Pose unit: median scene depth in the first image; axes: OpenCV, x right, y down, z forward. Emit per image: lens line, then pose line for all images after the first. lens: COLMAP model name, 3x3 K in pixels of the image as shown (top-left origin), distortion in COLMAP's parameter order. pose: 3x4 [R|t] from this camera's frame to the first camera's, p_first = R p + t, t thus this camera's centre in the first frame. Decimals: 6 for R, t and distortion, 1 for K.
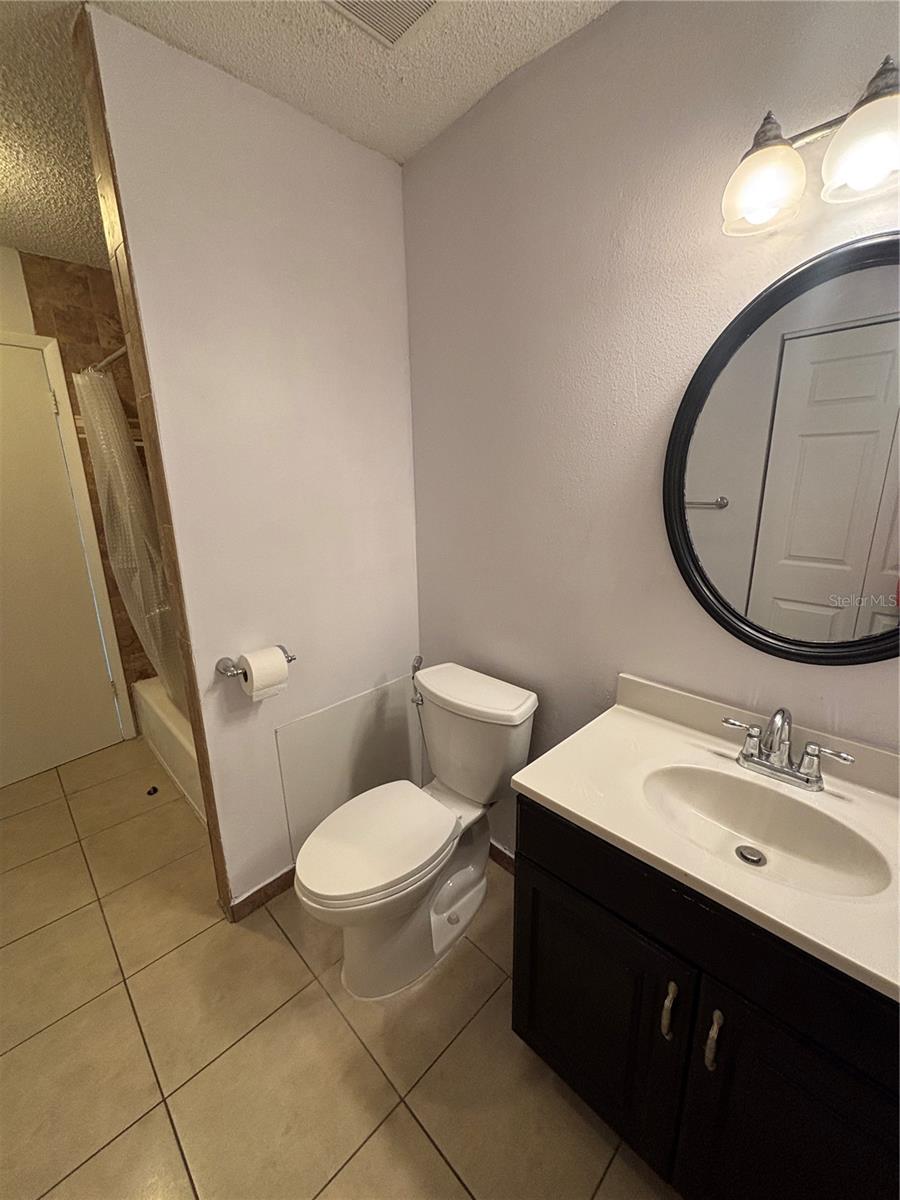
lens RADIAL K [[479.8, 0, 447.9], [0, 479.8, 599.0], [0, 0, 1]] dist [0.012929, -0.015100]
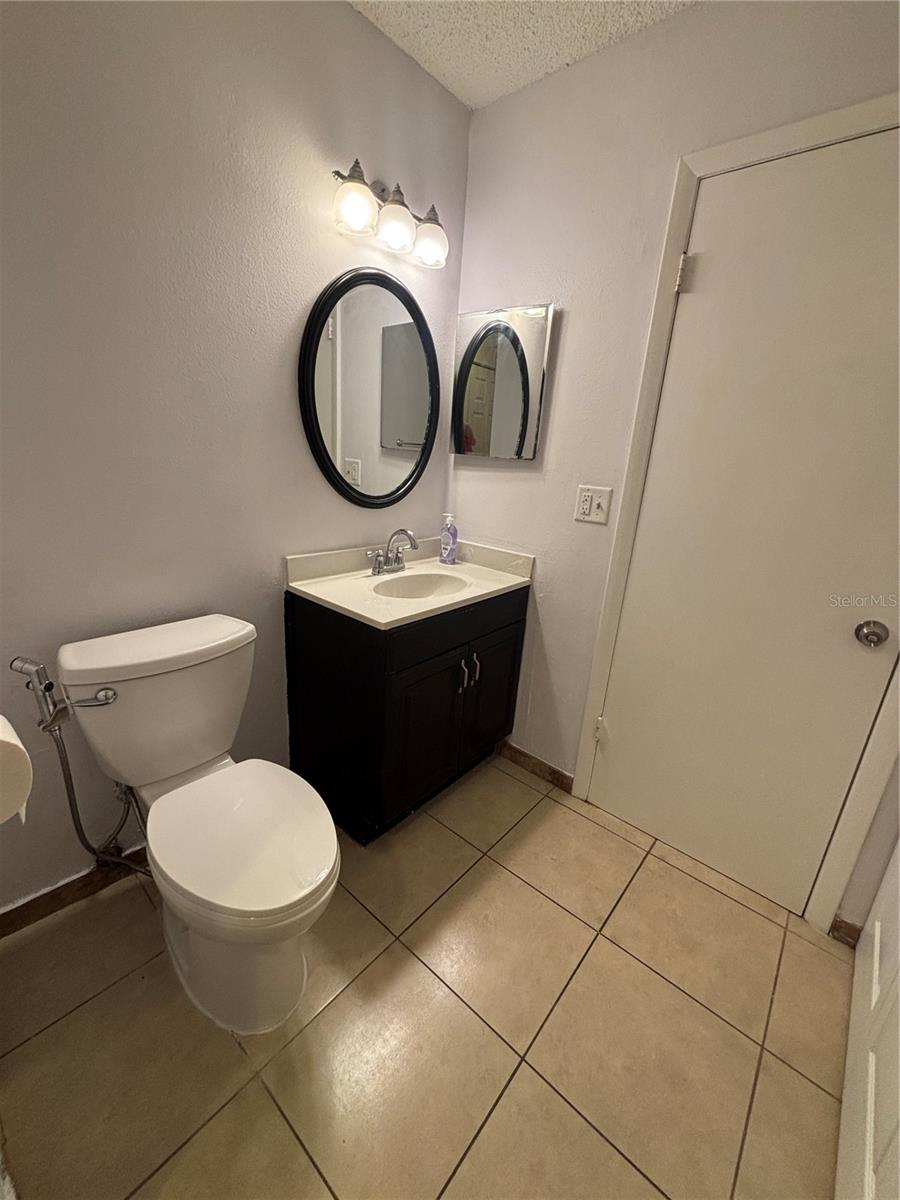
lens RADIAL K [[479.8, 0, 447.9], [0, 479.8, 599.0], [0, 0, 1]] dist [0.012929, -0.015100]
pose [[-0.093252, -0.284299, 0.954190, -0.999730], [0.180366, 0.937686, 0.297008, -0.037691], [-0.979169, 0.199800, -0.036163, 0.784106]]
